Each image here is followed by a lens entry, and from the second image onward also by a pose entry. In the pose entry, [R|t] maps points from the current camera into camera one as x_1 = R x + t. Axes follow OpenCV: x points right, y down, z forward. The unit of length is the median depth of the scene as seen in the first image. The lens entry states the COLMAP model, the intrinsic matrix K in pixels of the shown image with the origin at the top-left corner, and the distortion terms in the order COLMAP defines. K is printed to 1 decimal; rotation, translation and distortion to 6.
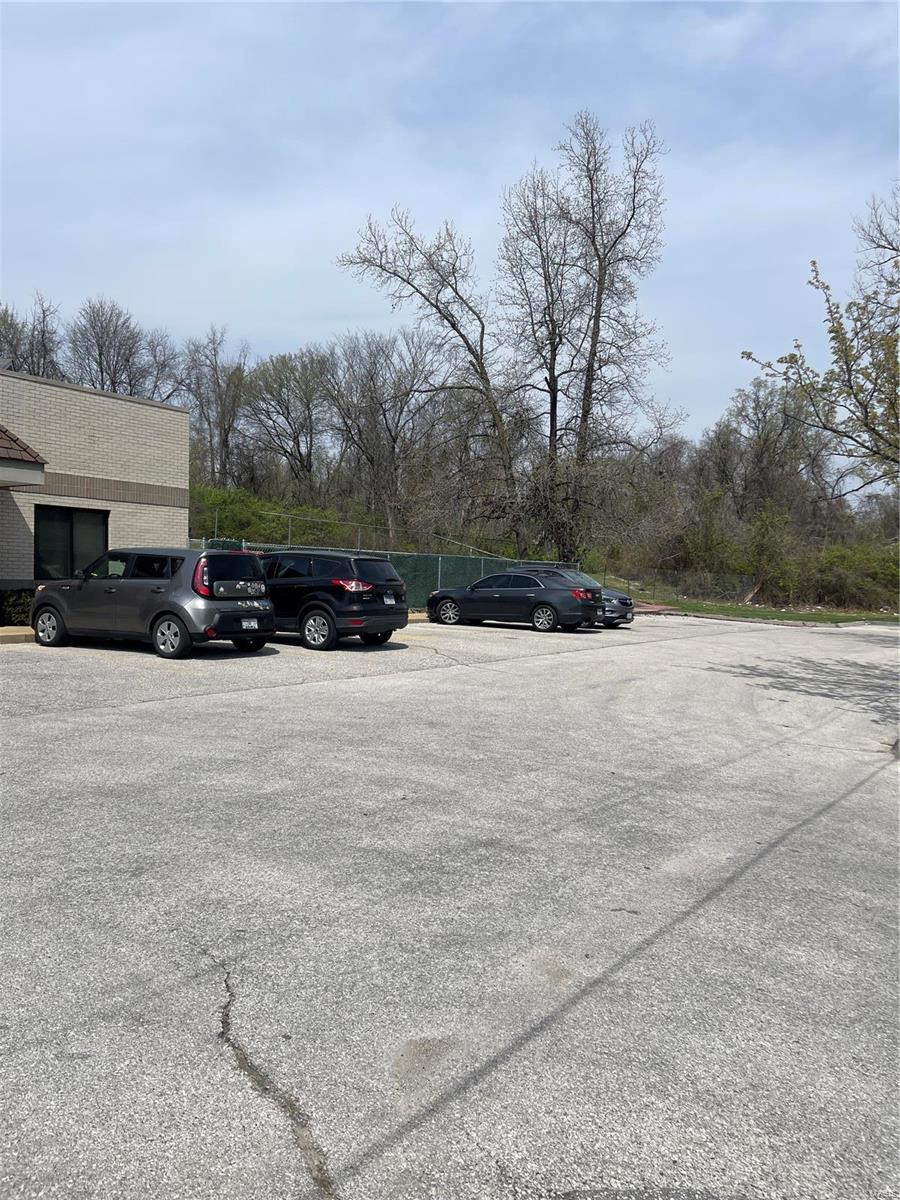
lens RADIAL K [[908.6, 0, 456.6], [0, 908.6, 596.2], [0, 0, 1]] dist [0.044473, -0.040425]
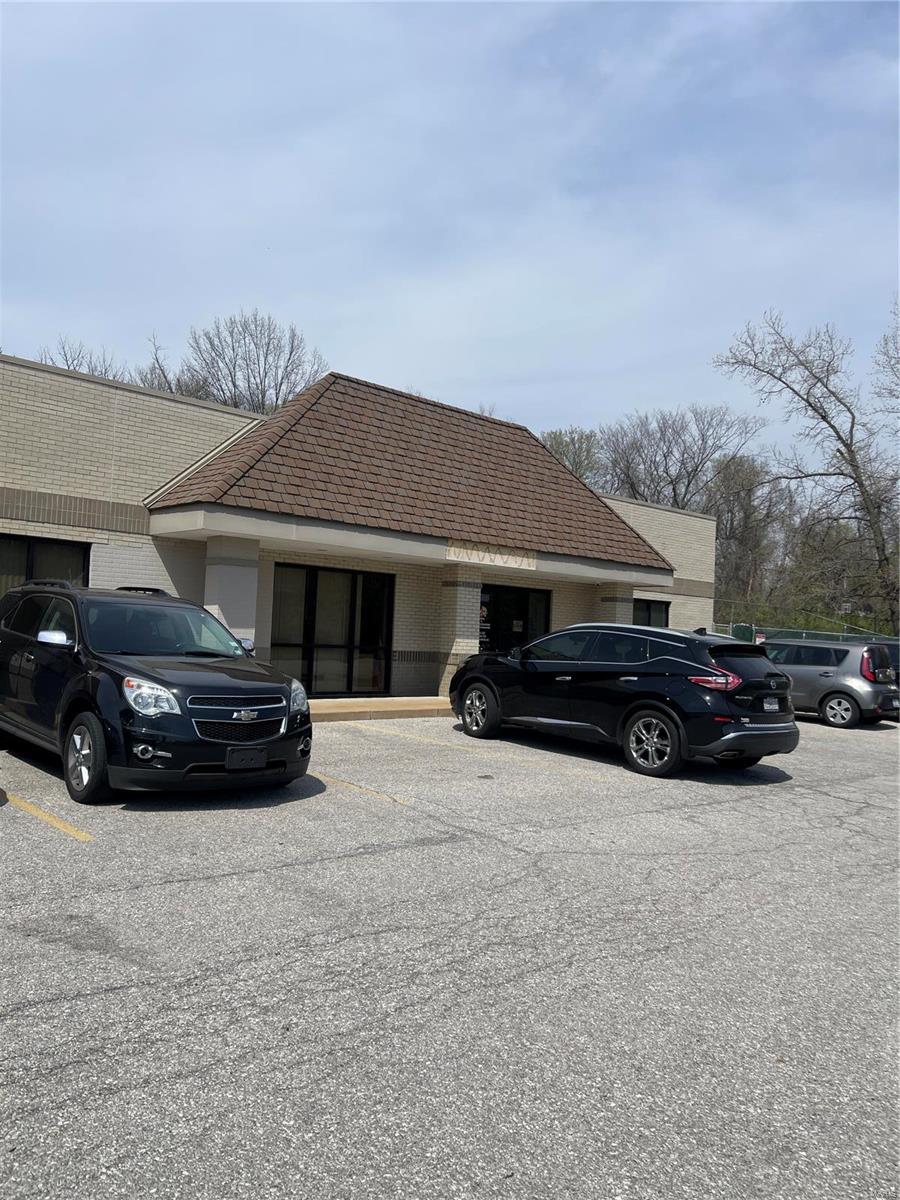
lens RADIAL K [[901.1, 0, 430.2], [0, 901.1, 619.8], [0, 0, 1]] dist [0.044828, -0.098622]
pose [[0.971034, 0.019693, -0.238129, -0.427694], [-0.028921, 0.998957, -0.035321, -0.016925], [0.237186, 0.041185, 0.970591, -0.294219]]
